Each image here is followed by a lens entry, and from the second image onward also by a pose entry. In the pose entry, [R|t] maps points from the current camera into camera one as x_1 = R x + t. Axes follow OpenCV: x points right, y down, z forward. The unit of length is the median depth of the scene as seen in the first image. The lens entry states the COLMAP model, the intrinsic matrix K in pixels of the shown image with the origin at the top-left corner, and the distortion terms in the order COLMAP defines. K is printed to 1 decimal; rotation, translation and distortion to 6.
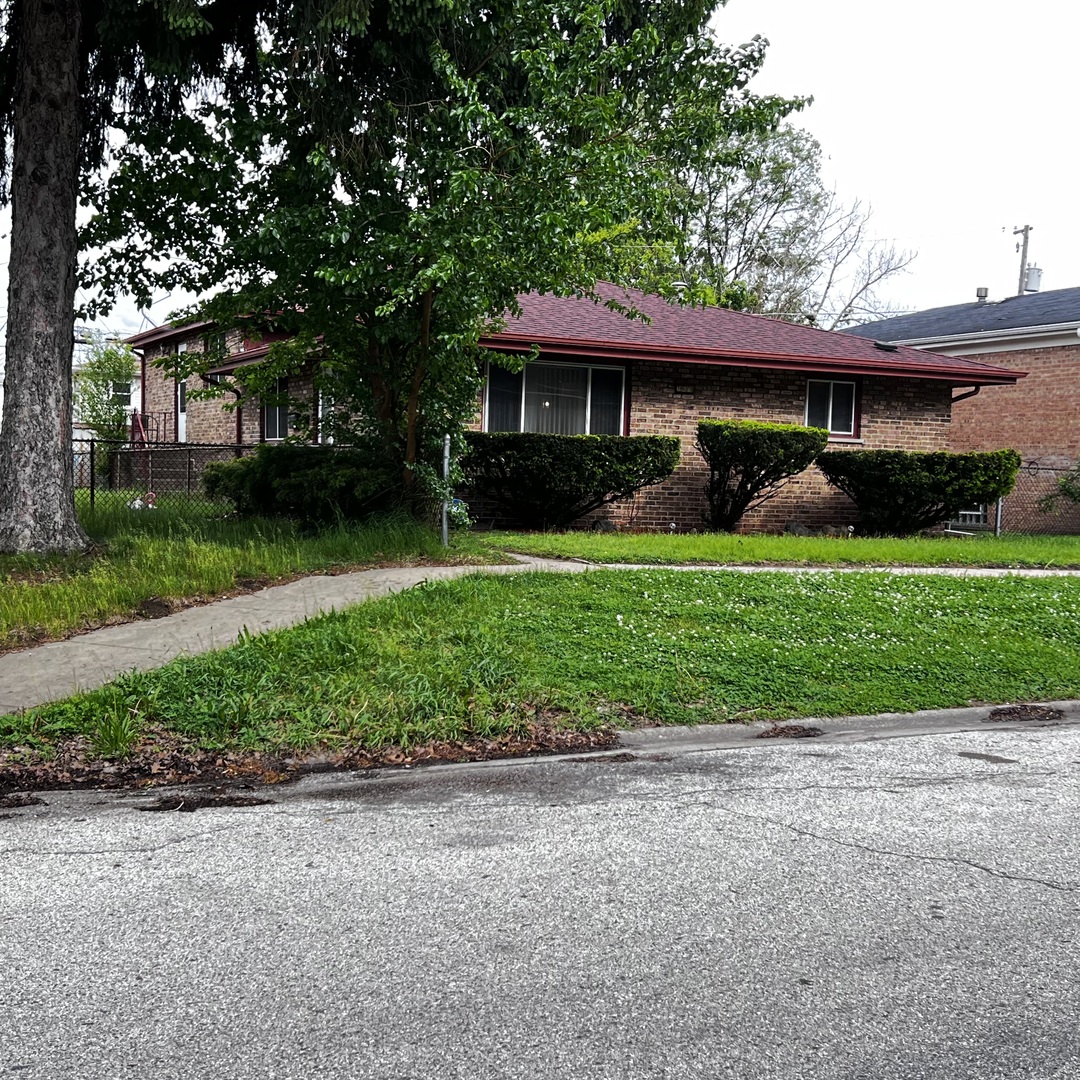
lens RADIAL K [[1504.6, 0, 540.5], [0, 1504.6, 557.9], [0, 0, 1]] dist [0.180749, -0.124409]
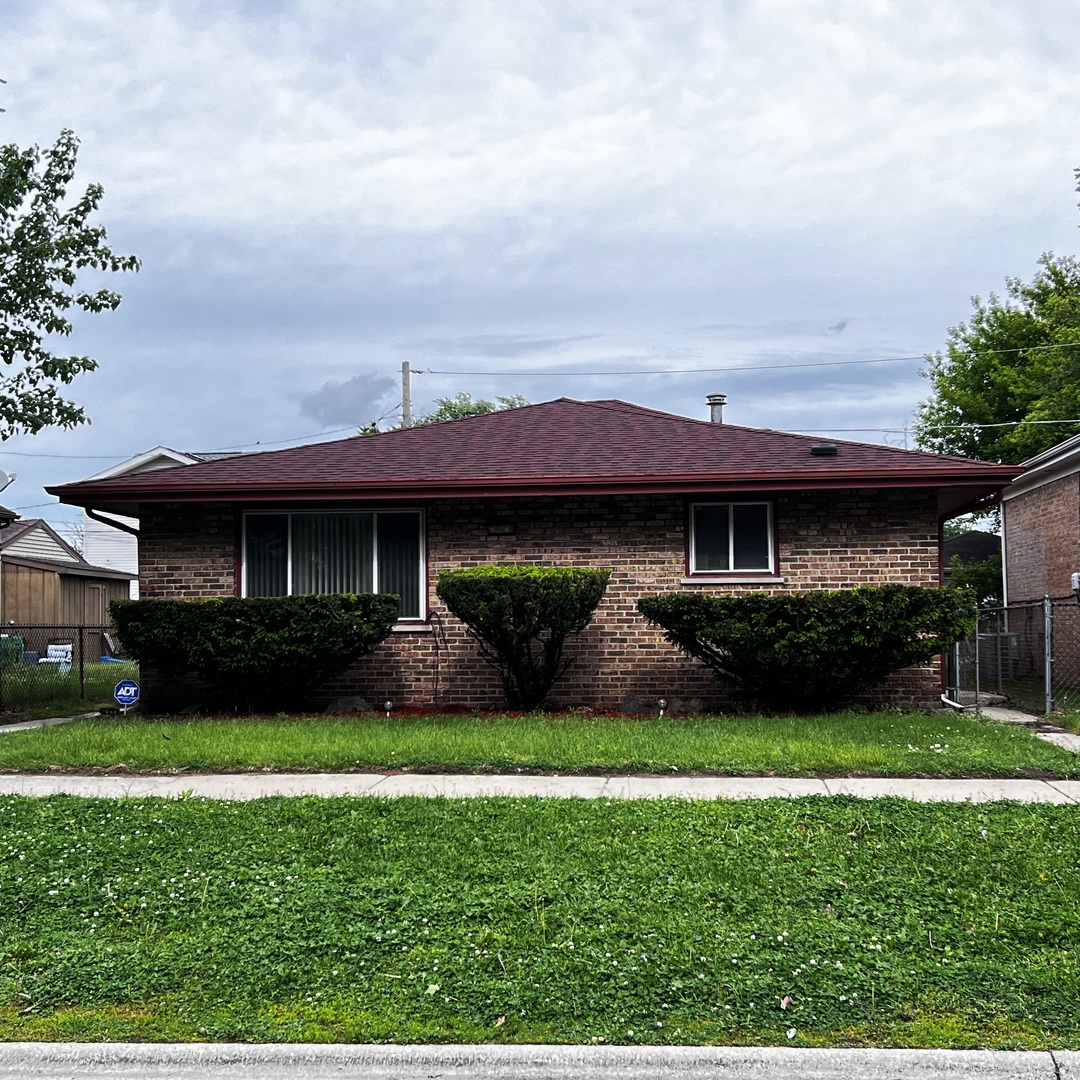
lens RADIAL K [[1504.6, 0, 540.5], [0, 1504.6, 557.9], [0, 0, 1]] dist [0.180749, -0.124409]
pose [[0.833397, -0.063054, -0.549067, 0.529396], [0.008741, 0.994850, -0.100980, -0.015404], [0.552606, 0.079357, 0.829656, 0.338343]]
